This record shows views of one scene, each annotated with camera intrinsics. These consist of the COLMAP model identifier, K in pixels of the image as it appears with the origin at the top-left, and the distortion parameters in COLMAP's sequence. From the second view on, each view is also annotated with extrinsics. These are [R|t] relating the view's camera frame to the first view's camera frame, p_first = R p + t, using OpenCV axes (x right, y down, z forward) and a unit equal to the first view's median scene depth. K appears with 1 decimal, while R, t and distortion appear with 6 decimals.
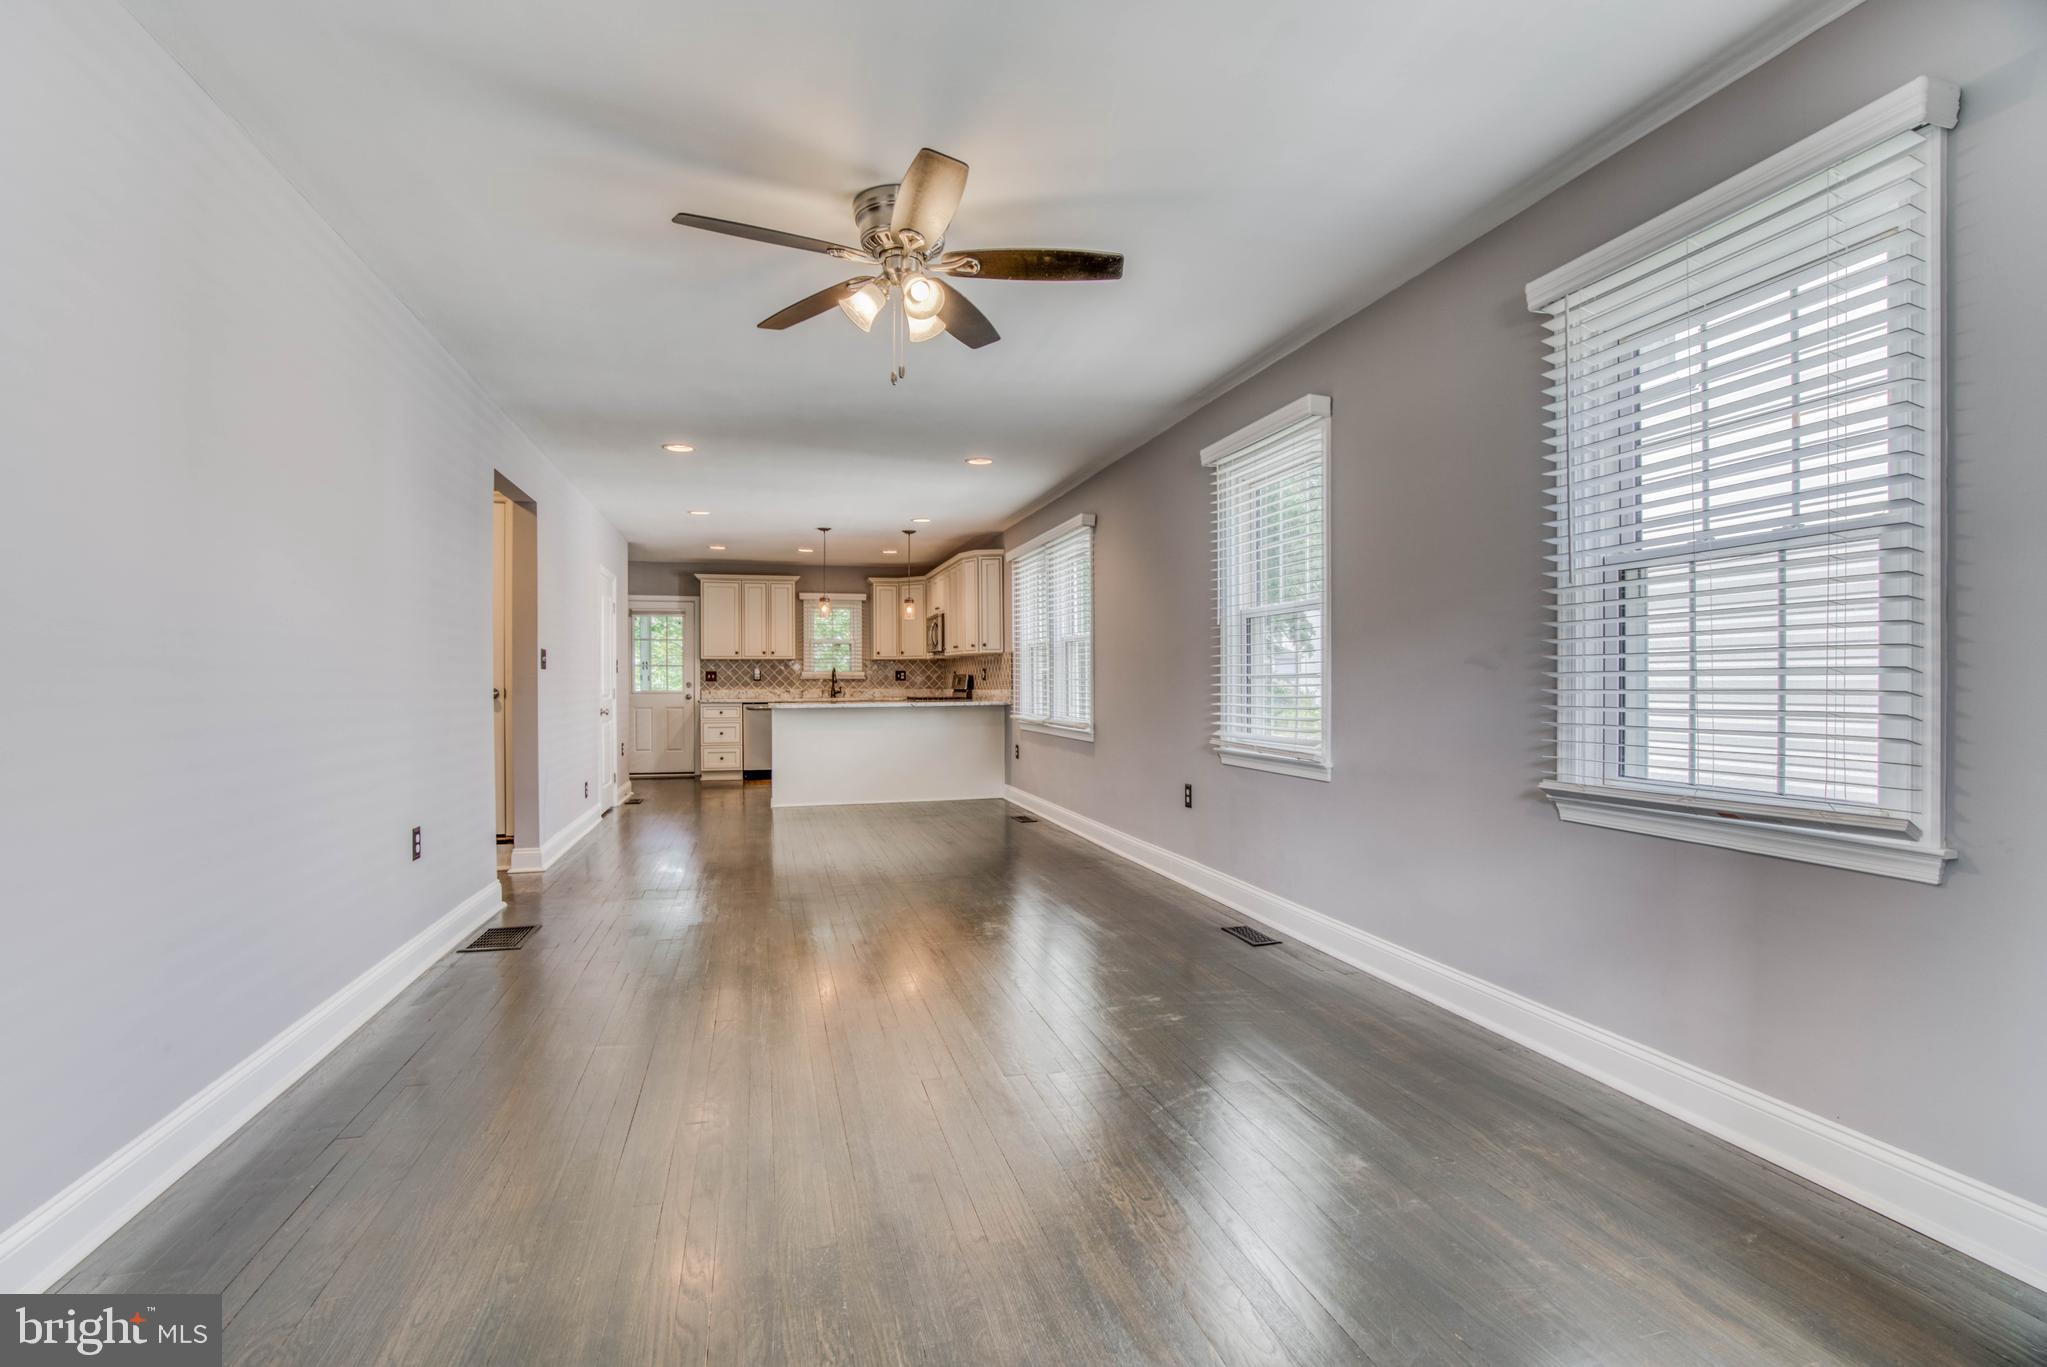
lens RADIAL K [[936.7, 0, 1015.1], [0, 936.7, 694.1], [0, 0, 1]] dist [-0.077369, 0.030786]
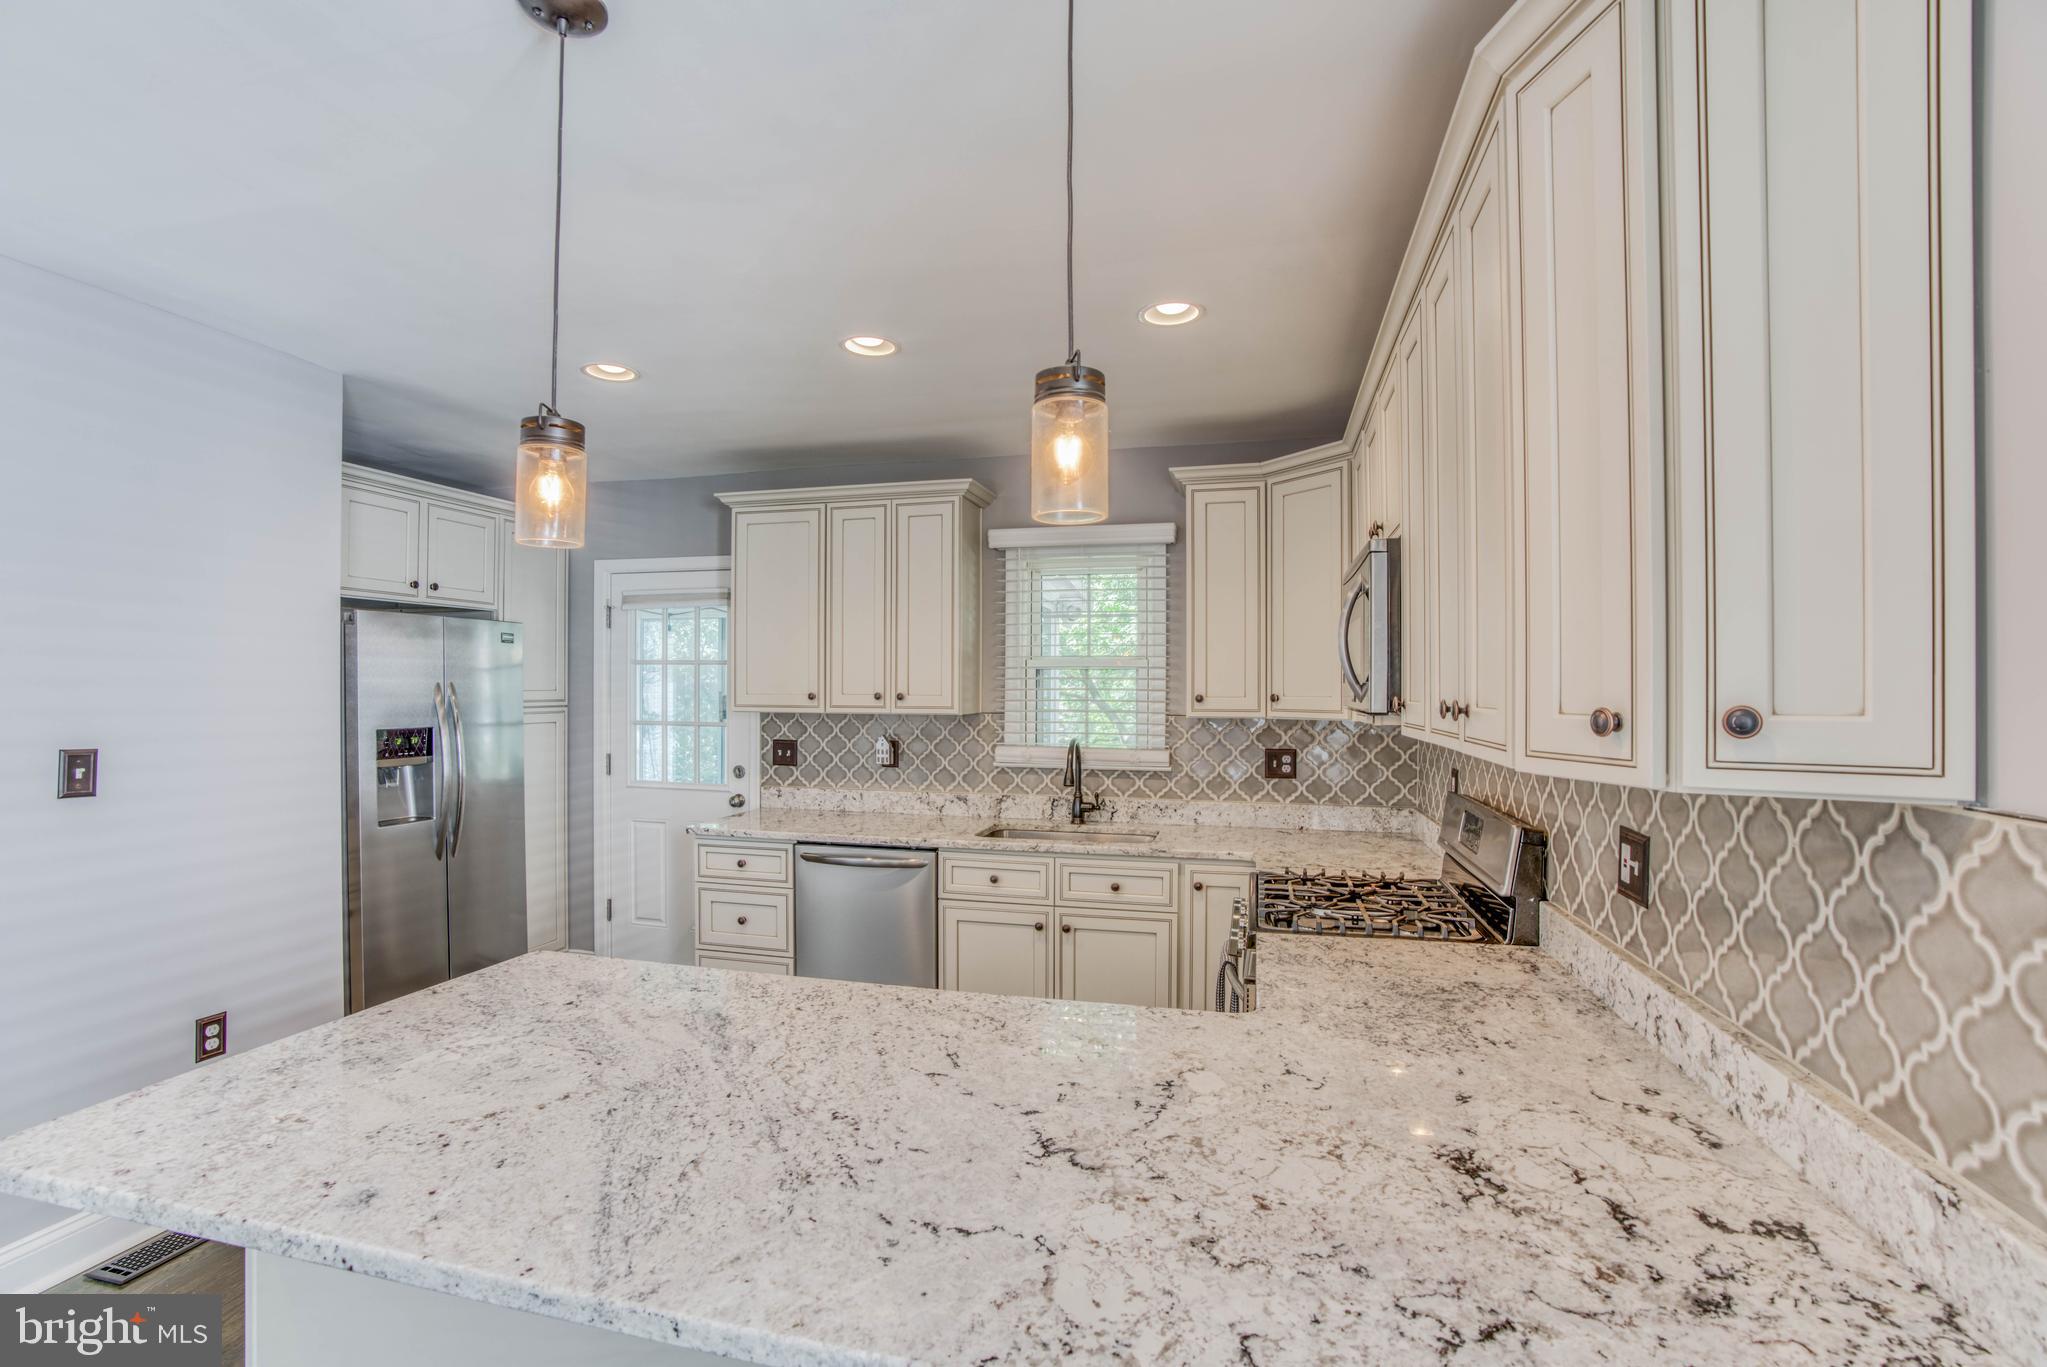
lens RADIAL K [[936.7, 0, 1015.1], [0, 936.7, 694.1], [0, 0, 1]] dist [-0.077369, 0.030786]
pose [[0.866021, 0.010219, -0.499903, -0.040809], [-0.014362, 0.999887, -0.004442, -0.043617], [0.499801, 0.011026, 0.866070, 0.694366]]
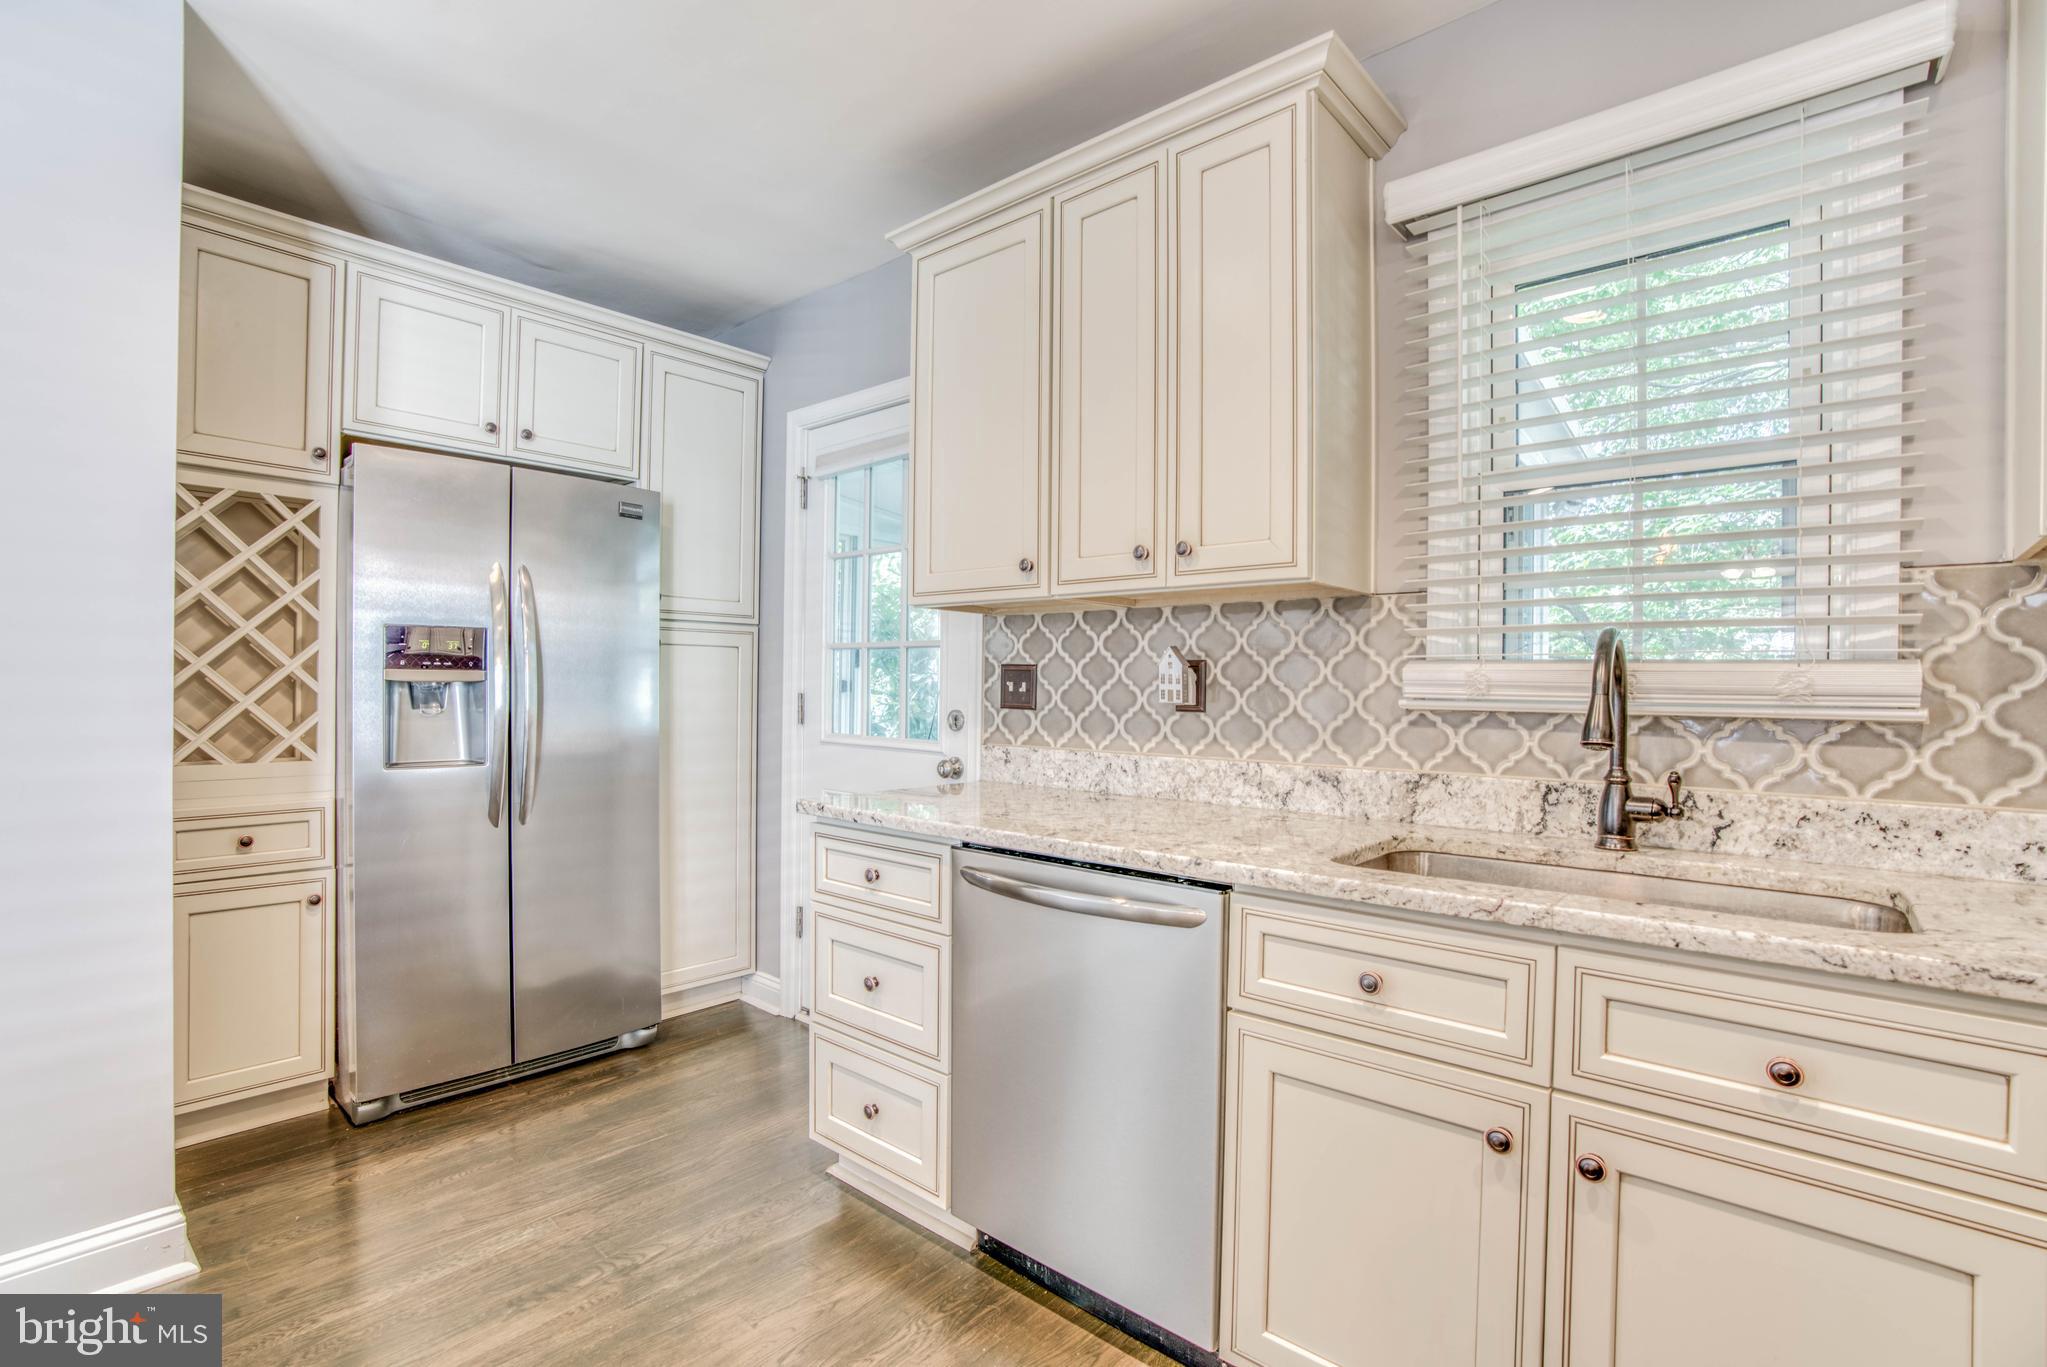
lens RADIAL K [[936.7, 0, 1015.1], [0, 936.7, 694.1], [0, 0, 1]] dist [-0.077369, 0.030786]
pose [[0.545341, 0.015371, -0.838073, -0.132171], [-0.026653, 0.999644, 0.000991, -0.017486], [0.837790, 0.021796, 0.545557, 0.863494]]
